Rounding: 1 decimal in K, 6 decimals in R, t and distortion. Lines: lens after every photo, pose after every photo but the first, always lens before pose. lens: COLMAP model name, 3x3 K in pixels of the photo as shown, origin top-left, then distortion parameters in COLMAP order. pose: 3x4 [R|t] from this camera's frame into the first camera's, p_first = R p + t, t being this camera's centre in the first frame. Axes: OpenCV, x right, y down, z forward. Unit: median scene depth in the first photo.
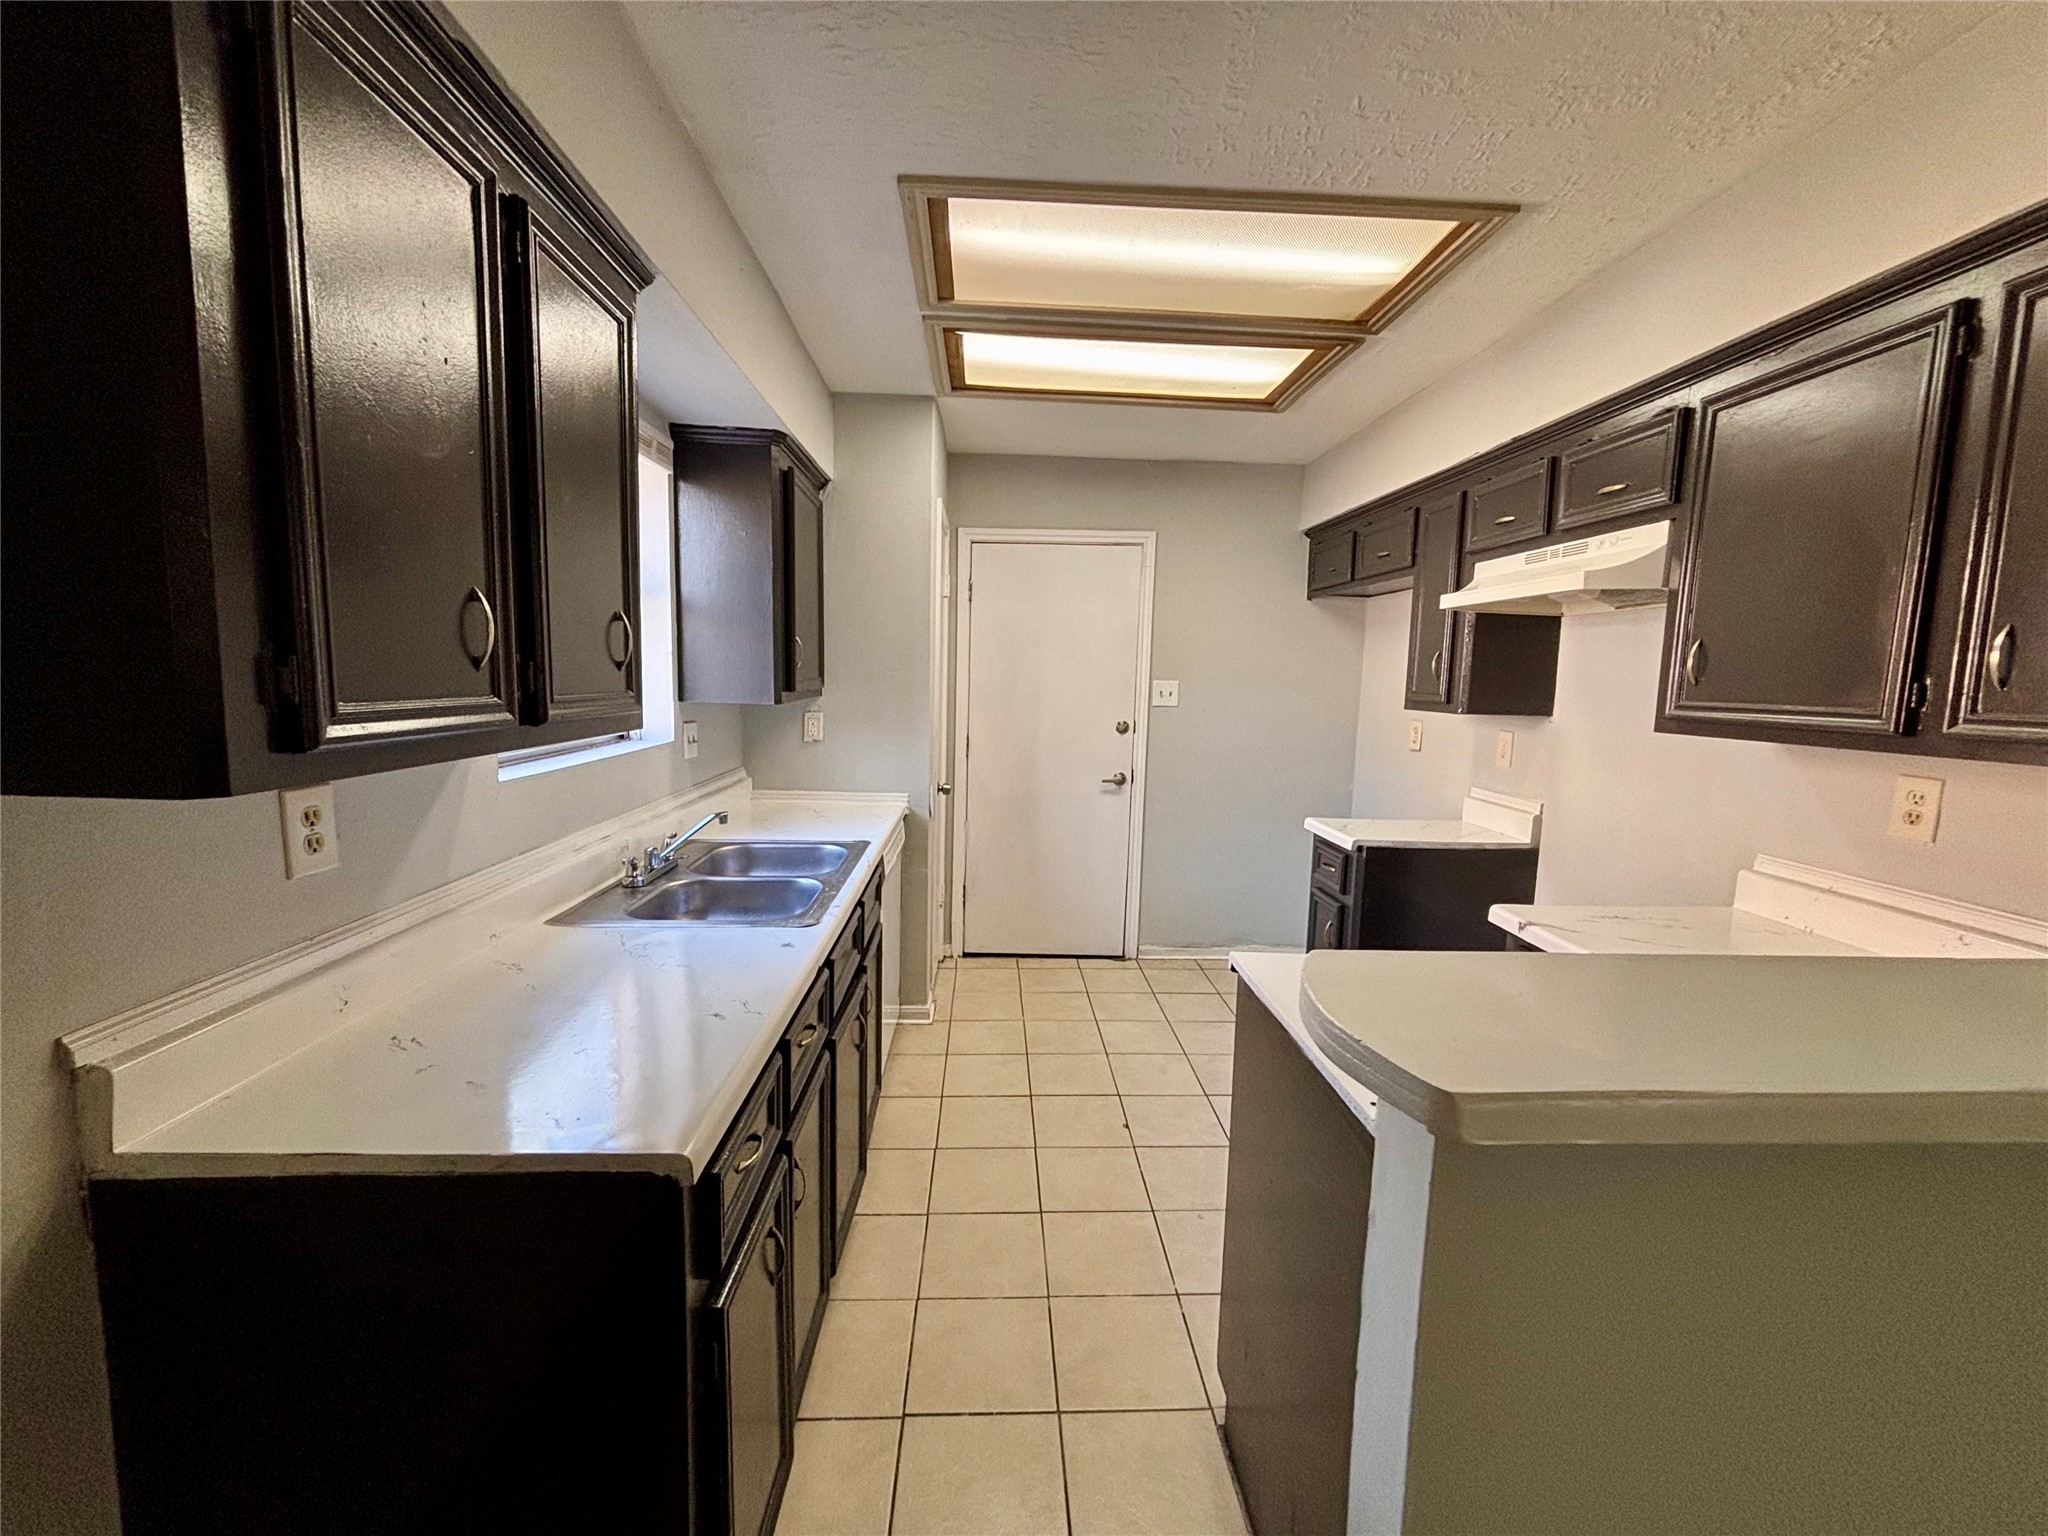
lens RADIAL K [[812.8, 0, 1024.0], [0, 812.8, 768.0], [0, 0, 1]] dist [-0.011984, -0.000044]
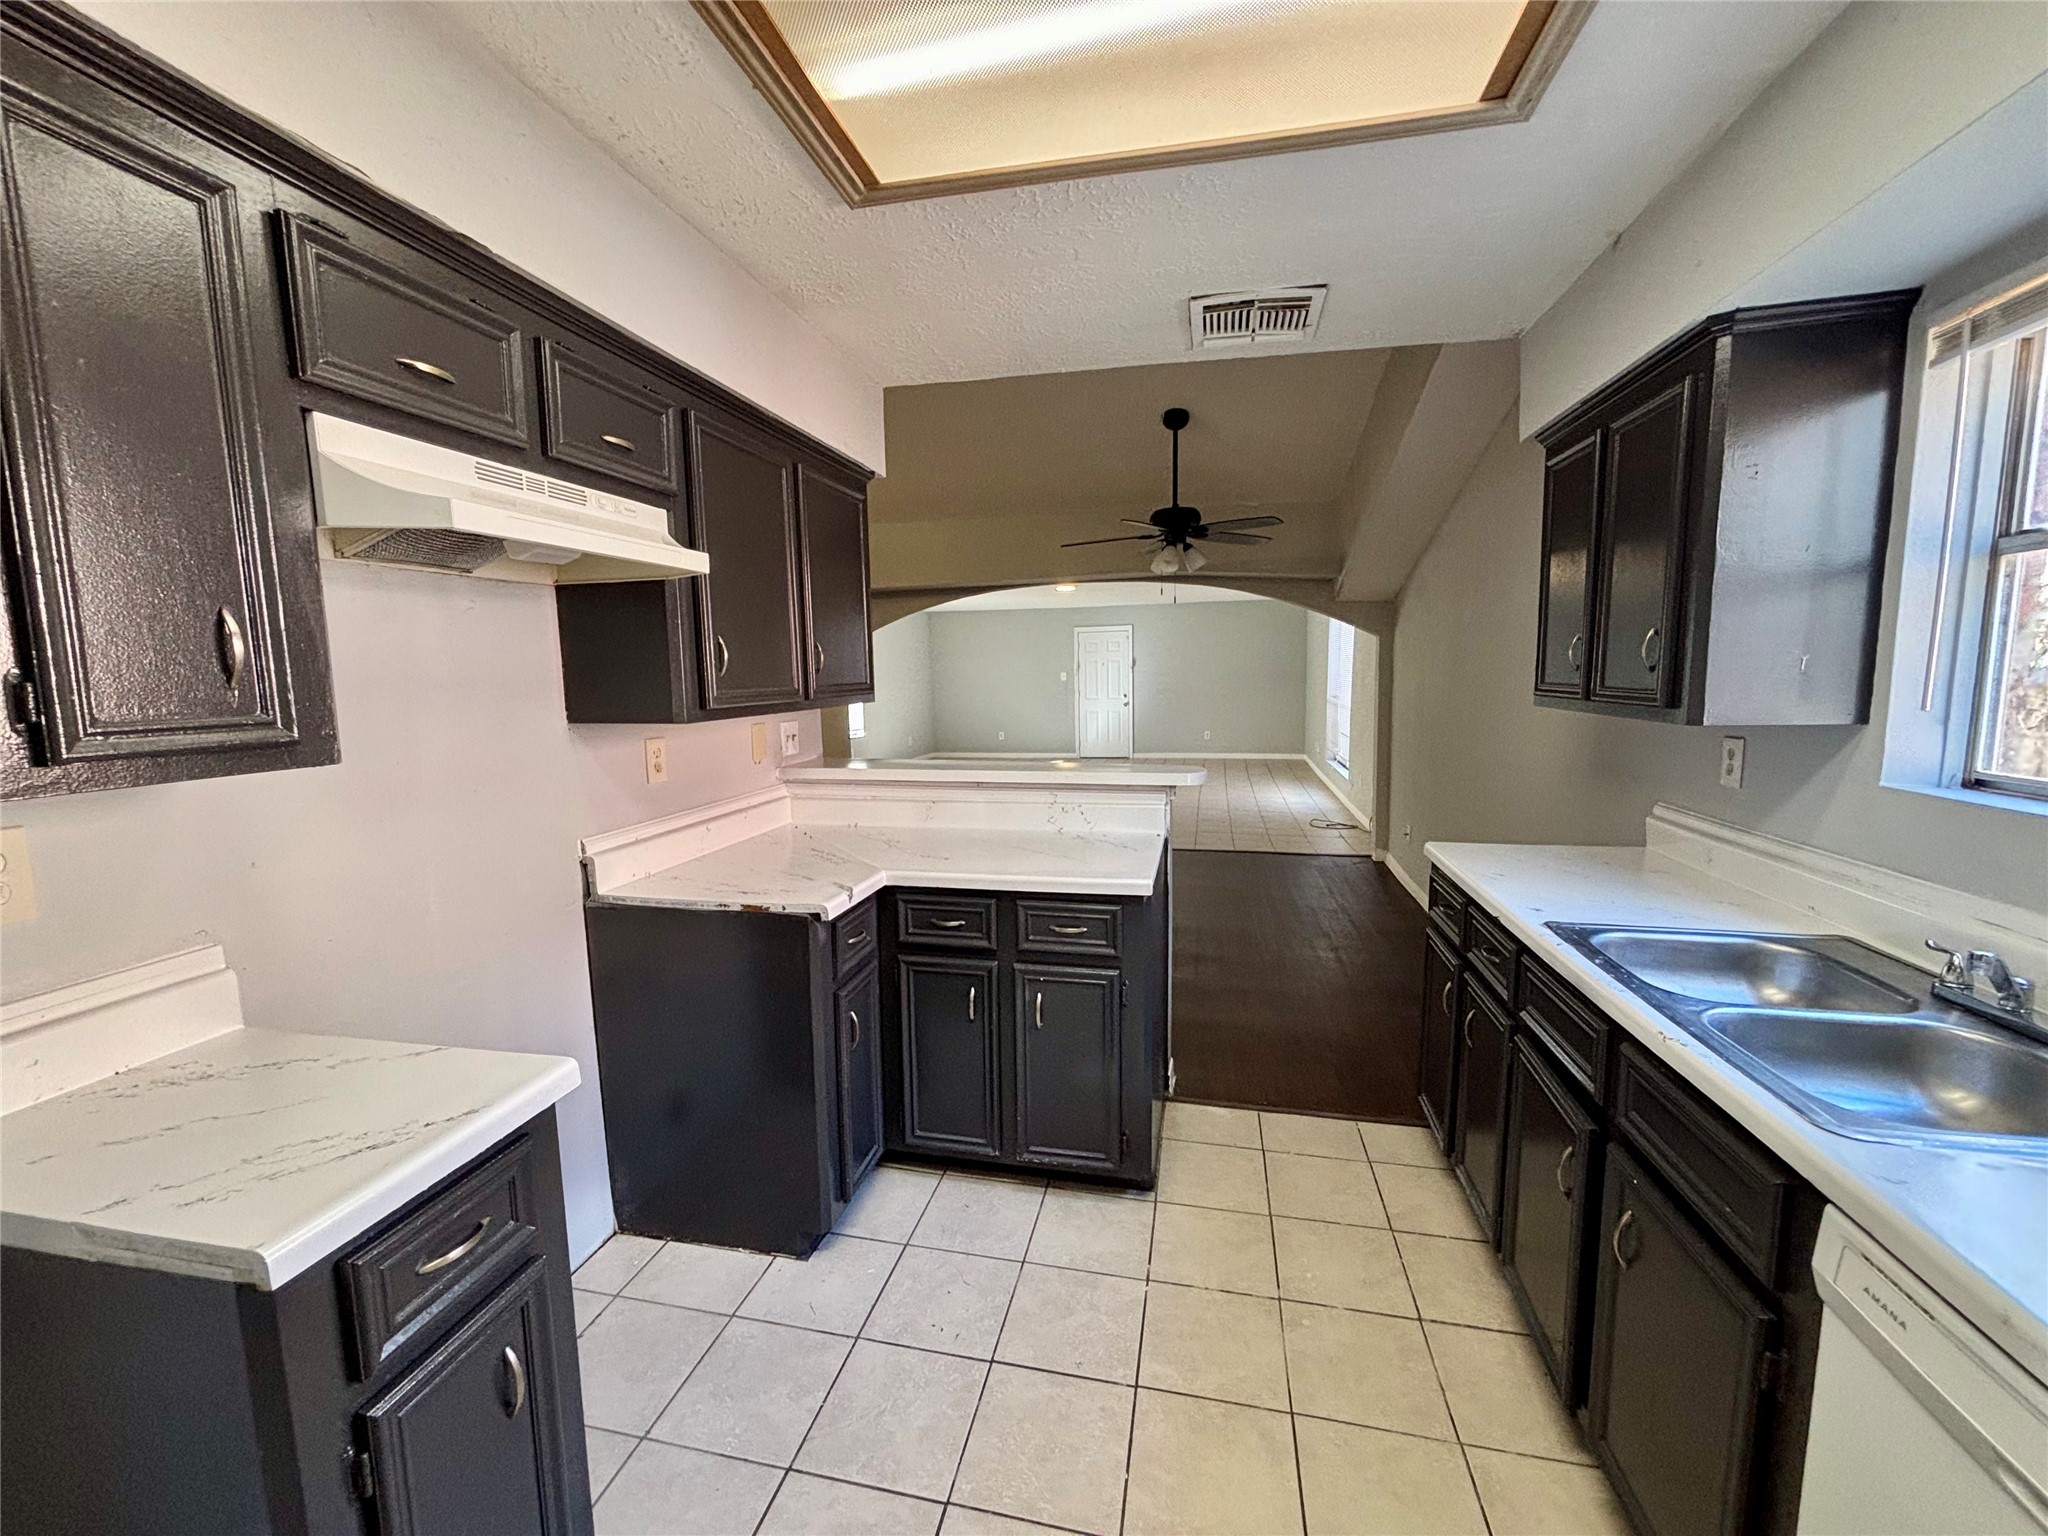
lens RADIAL K [[825.6, 0, 1024.0], [0, 825.6, 768.0], [0, 0, 1]] dist [0.001208, 0.000003]
pose [[-0.965295, -0.041100, 0.257907, 0.107138], [0.021449, 0.971726, 0.235134, -0.241813], [-0.260279, 0.232505, -0.937121, 2.007307]]
